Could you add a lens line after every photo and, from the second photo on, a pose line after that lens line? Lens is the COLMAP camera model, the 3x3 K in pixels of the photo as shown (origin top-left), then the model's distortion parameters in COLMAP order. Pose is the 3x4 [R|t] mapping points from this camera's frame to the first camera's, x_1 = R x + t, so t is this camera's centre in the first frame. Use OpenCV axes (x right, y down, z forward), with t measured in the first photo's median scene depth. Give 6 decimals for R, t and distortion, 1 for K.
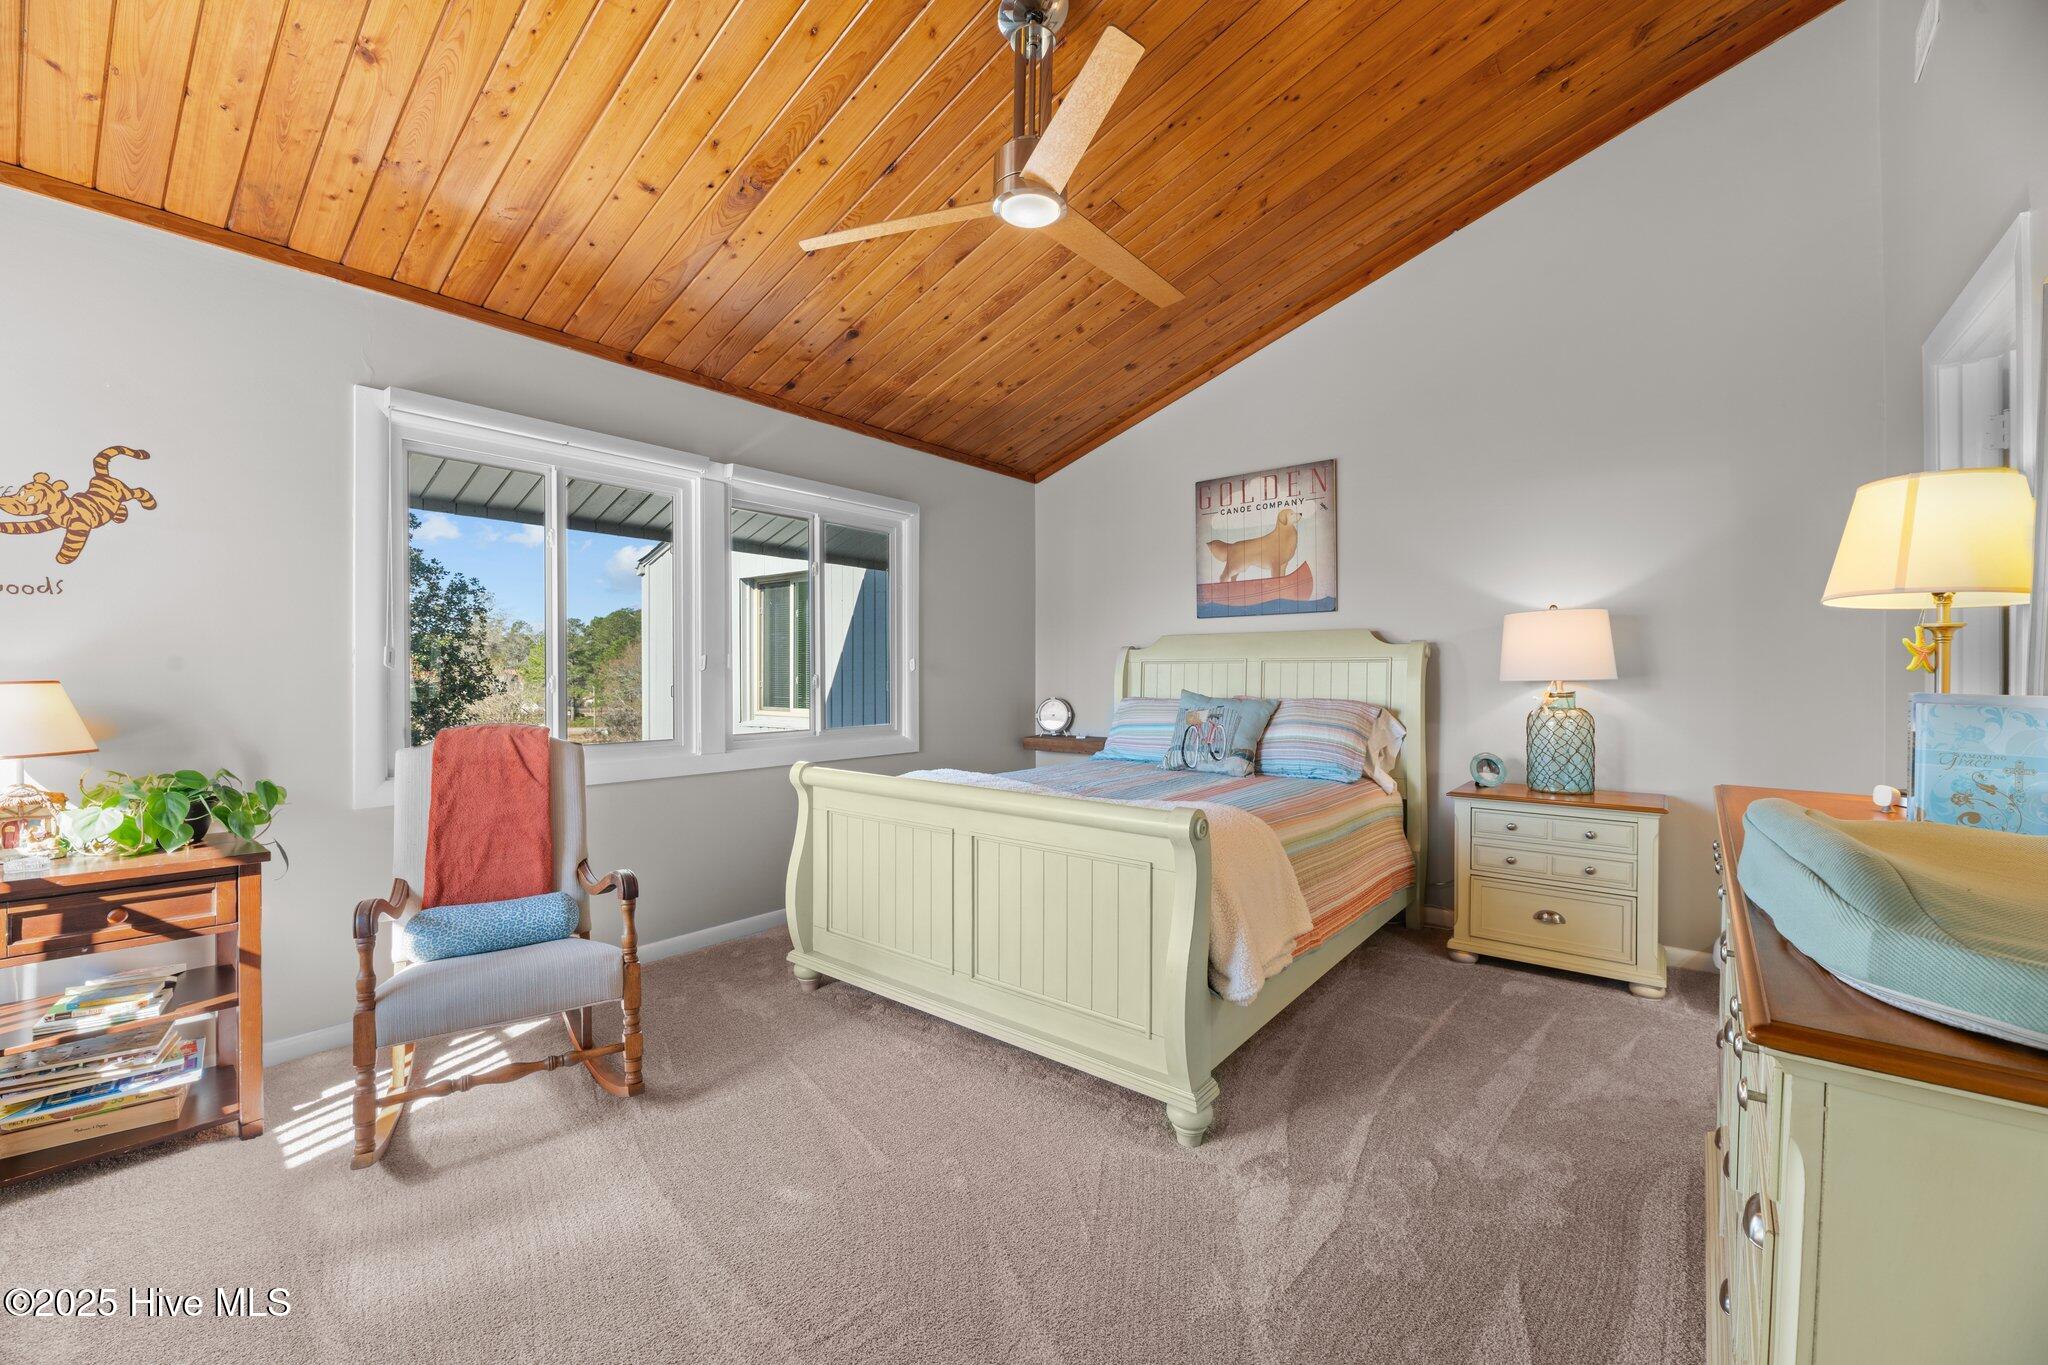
lens RADIAL K [[822.2, 0, 1024.0], [0, 822.2, 682.5], [0, 0, 1]] dist [0.001041, -0.004660]
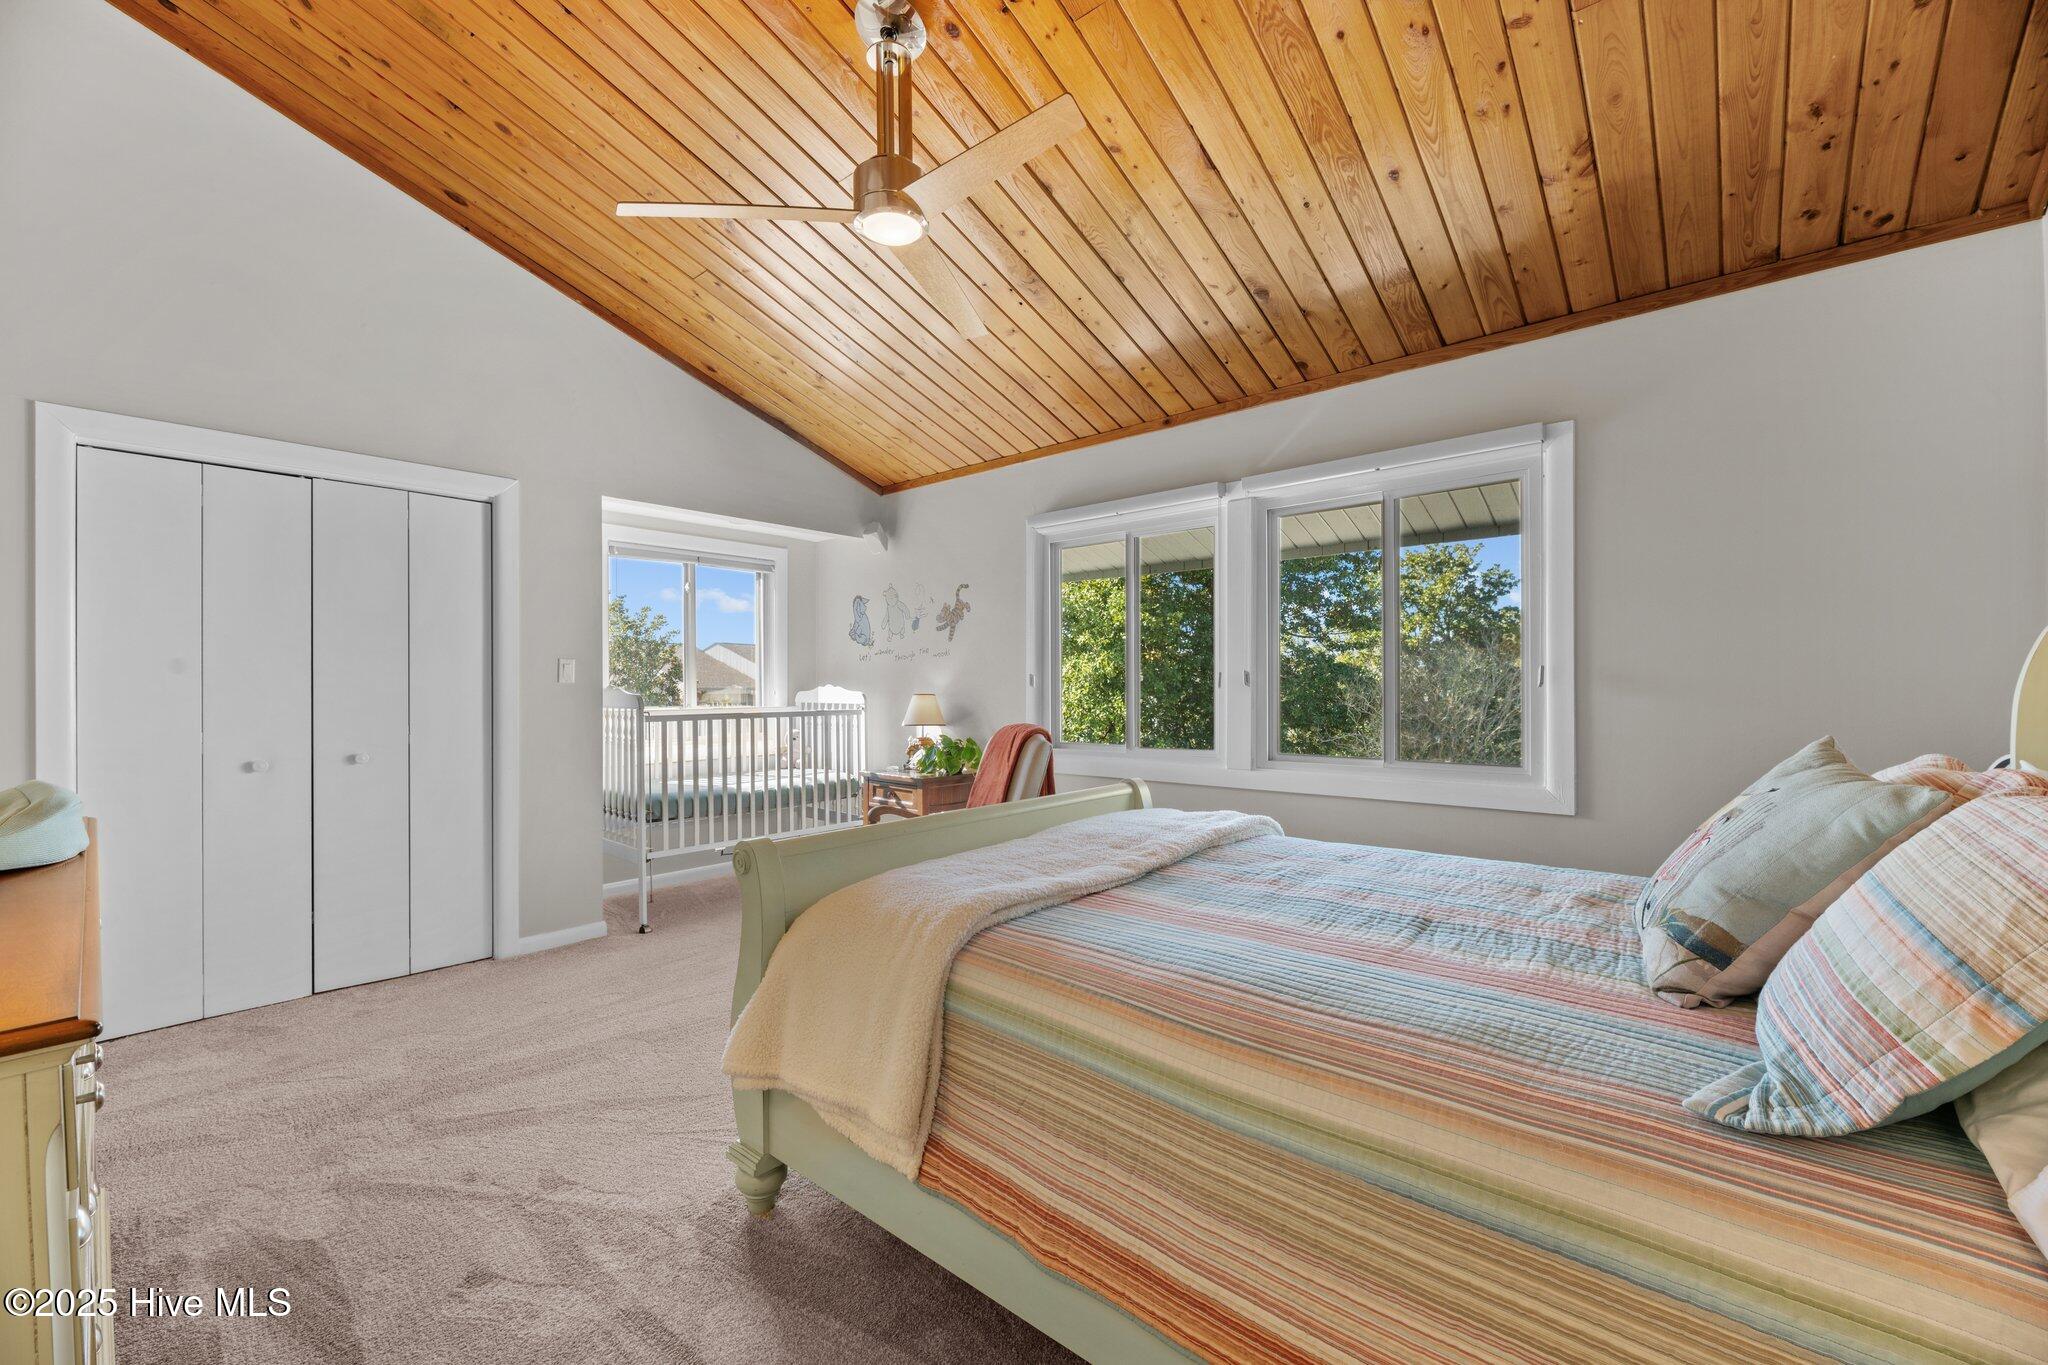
lens RADIAL K [[822.2, 0, 1024.0], [0, 822.2, 682.5], [0, 0, 1]] dist [0.001041, -0.004660]
pose [[-0.032498, -0.010287, -0.999419, 0.720616], [-0.009107, 0.999909, -0.009996, -0.008596], [0.999430, 0.008777, -0.032589, 0.859027]]
